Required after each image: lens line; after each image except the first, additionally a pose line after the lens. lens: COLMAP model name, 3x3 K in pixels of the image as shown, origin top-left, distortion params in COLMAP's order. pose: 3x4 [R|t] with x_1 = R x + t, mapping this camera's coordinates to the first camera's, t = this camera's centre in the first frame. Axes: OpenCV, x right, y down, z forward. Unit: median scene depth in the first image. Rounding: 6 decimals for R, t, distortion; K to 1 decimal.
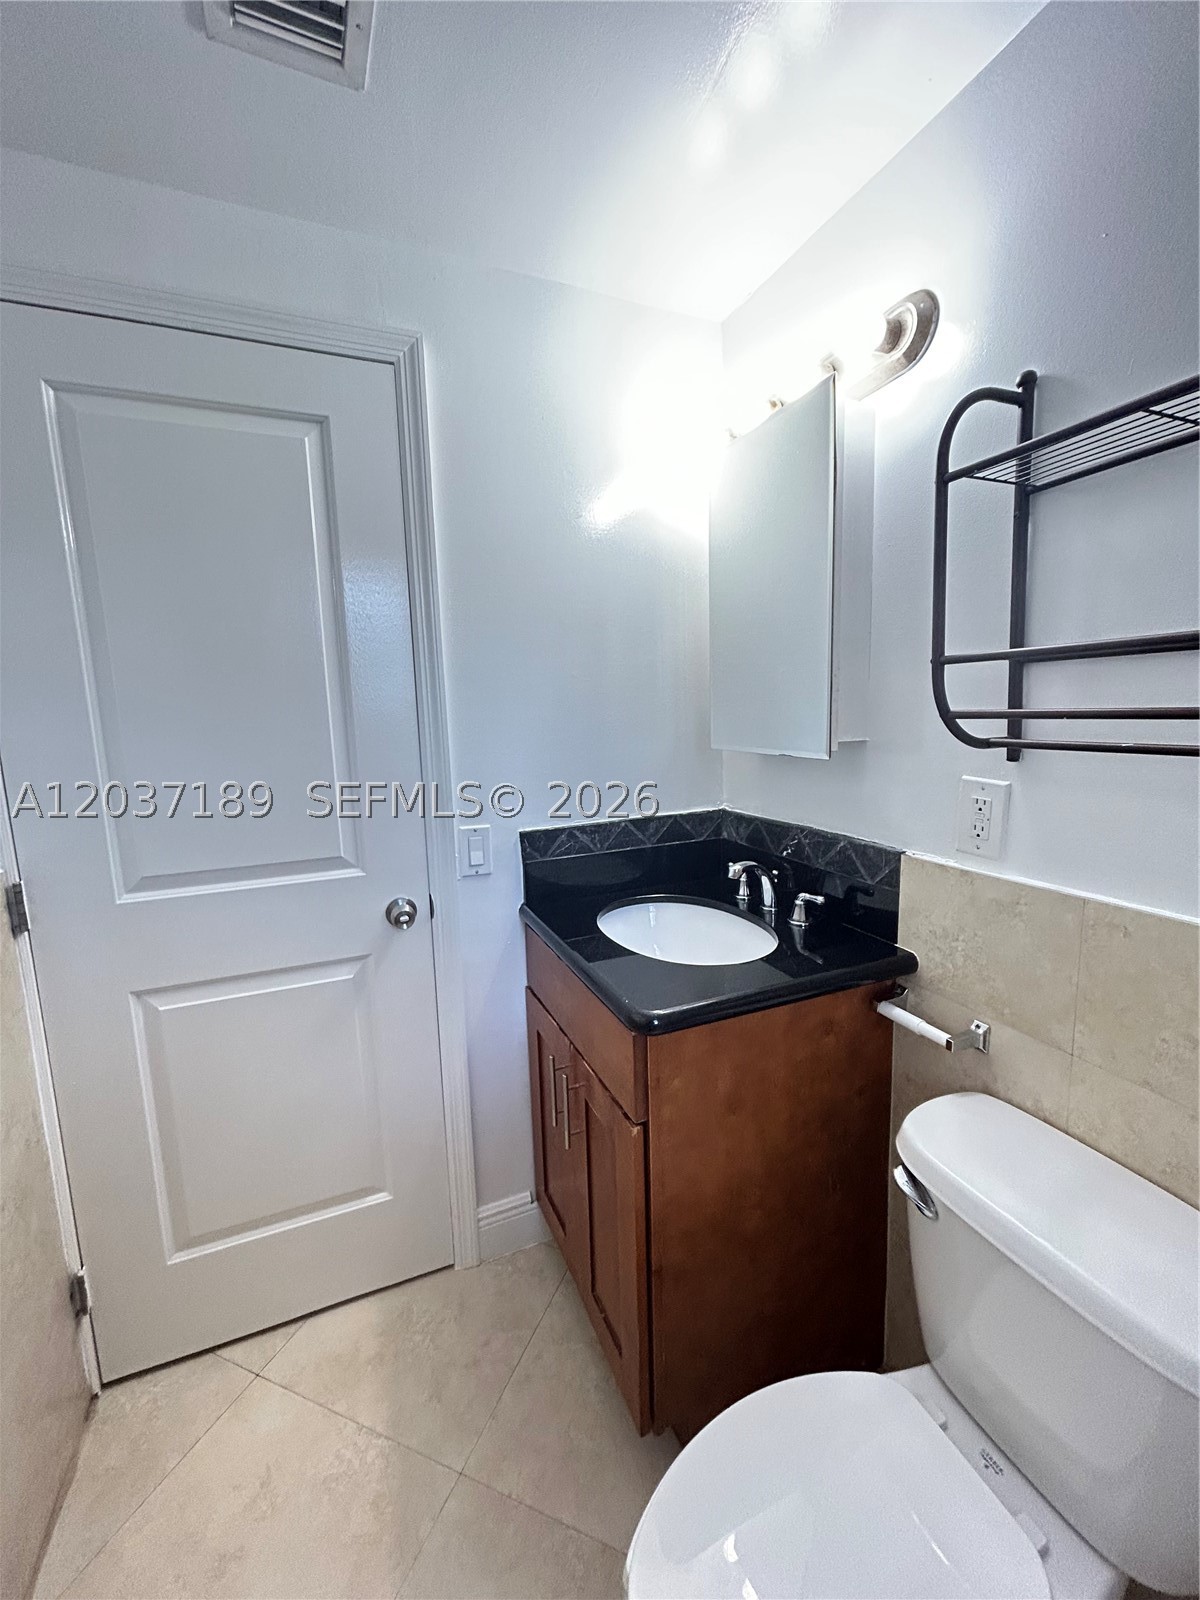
lens RADIAL K [[650.6, 0, 600.0], [0, 650.6, 800.0], [0, 0, 1]] dist [-0.001463, -0.000620]
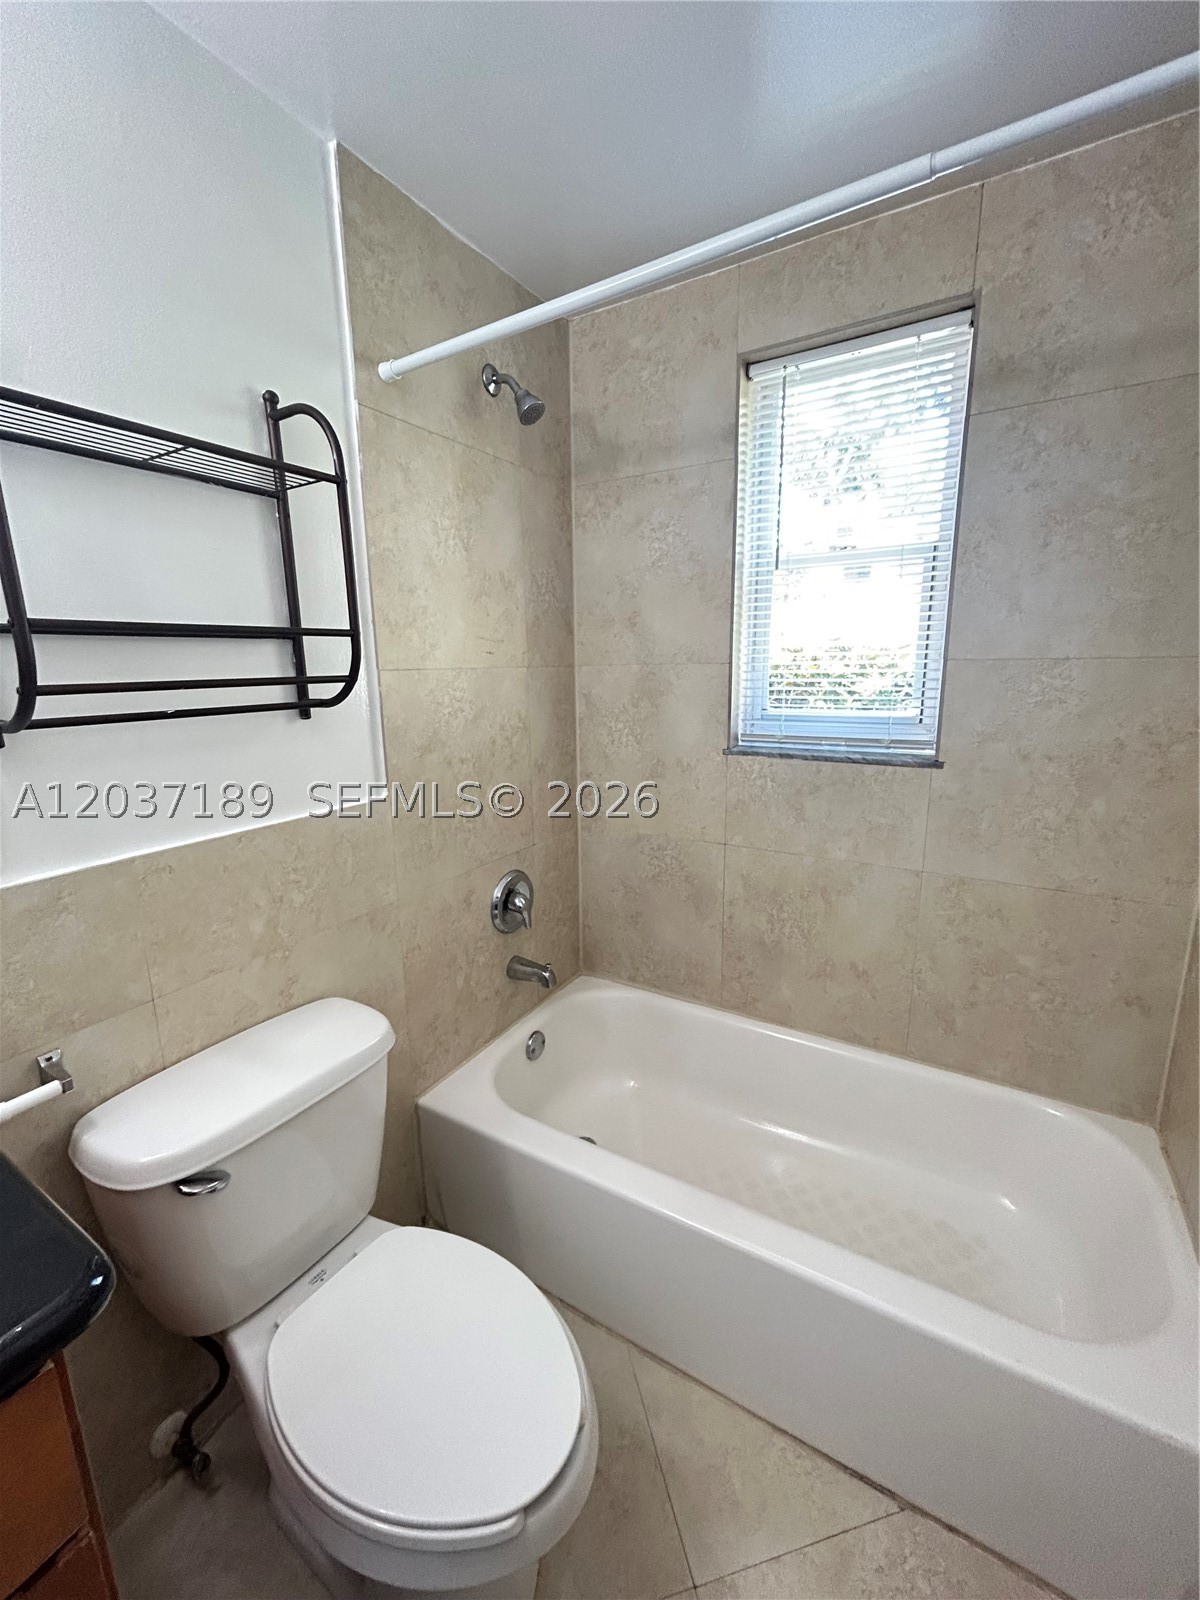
lens RADIAL K [[650.6, 0, 600.0], [0, 650.6, 800.0], [0, 0, 1]] dist [-0.001463, -0.000620]
pose [[-0.588793, -0.128766, 0.797961, -0.588926], [0.146745, 0.953793, 0.262191, -0.115336], [-0.794851, 0.271473, -0.542691, 0.957394]]
